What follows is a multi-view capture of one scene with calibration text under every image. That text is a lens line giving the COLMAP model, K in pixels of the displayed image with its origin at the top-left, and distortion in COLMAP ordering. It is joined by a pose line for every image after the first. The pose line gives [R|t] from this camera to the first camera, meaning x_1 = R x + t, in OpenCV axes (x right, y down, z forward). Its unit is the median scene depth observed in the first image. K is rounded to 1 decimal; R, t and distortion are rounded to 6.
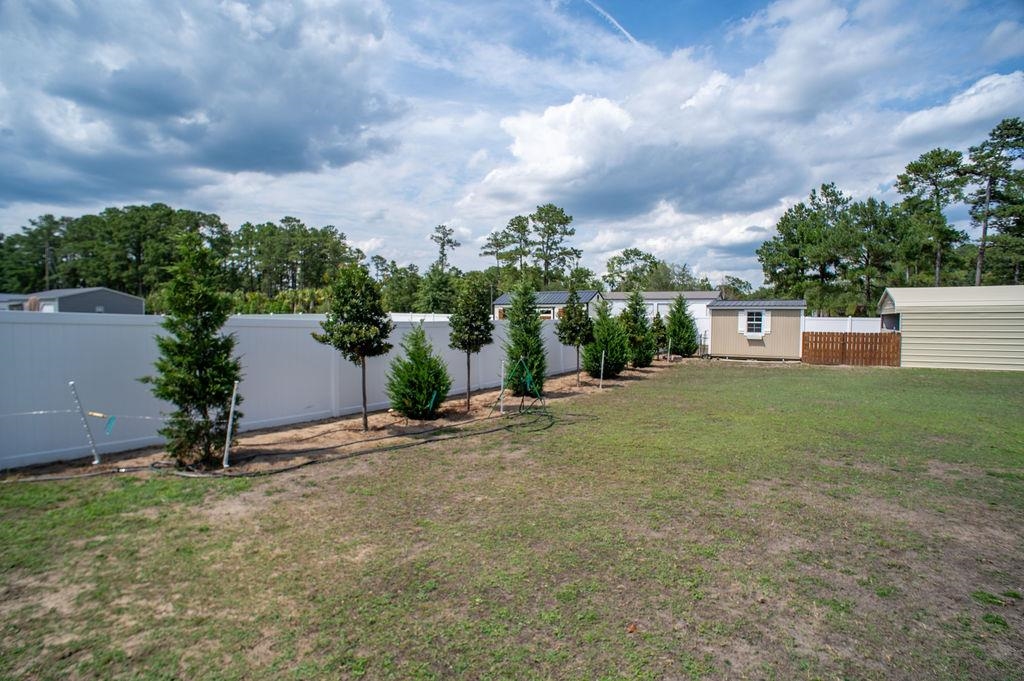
lens RADIAL K [[536.6, 0, 512.0], [0, 536.6, 340.5], [0, 0, 1]] dist [-0.097362, 0.071537]
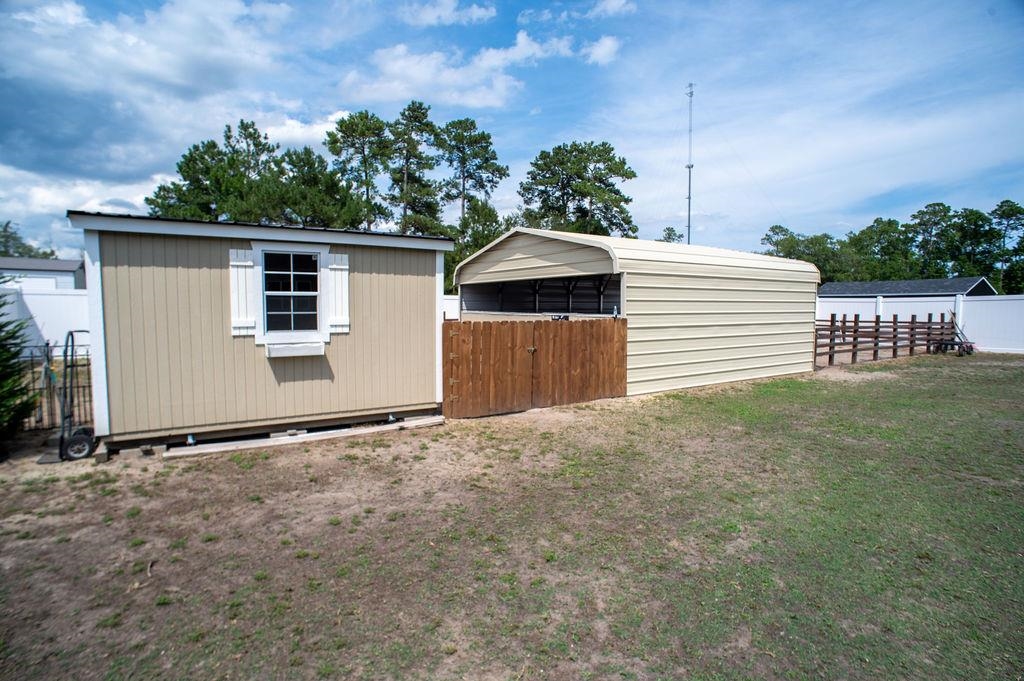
lens RADIAL K [[536.6, 0, 512.0], [0, 536.6, 340.5], [0, 0, 1]] dist [-0.097362, 0.071537]
pose [[0.477314, -0.059701, 0.876702, 0.129582], [0.037483, 0.998165, 0.047566, -0.008826], [-0.877933, 0.010157, 0.478676, 0.361999]]
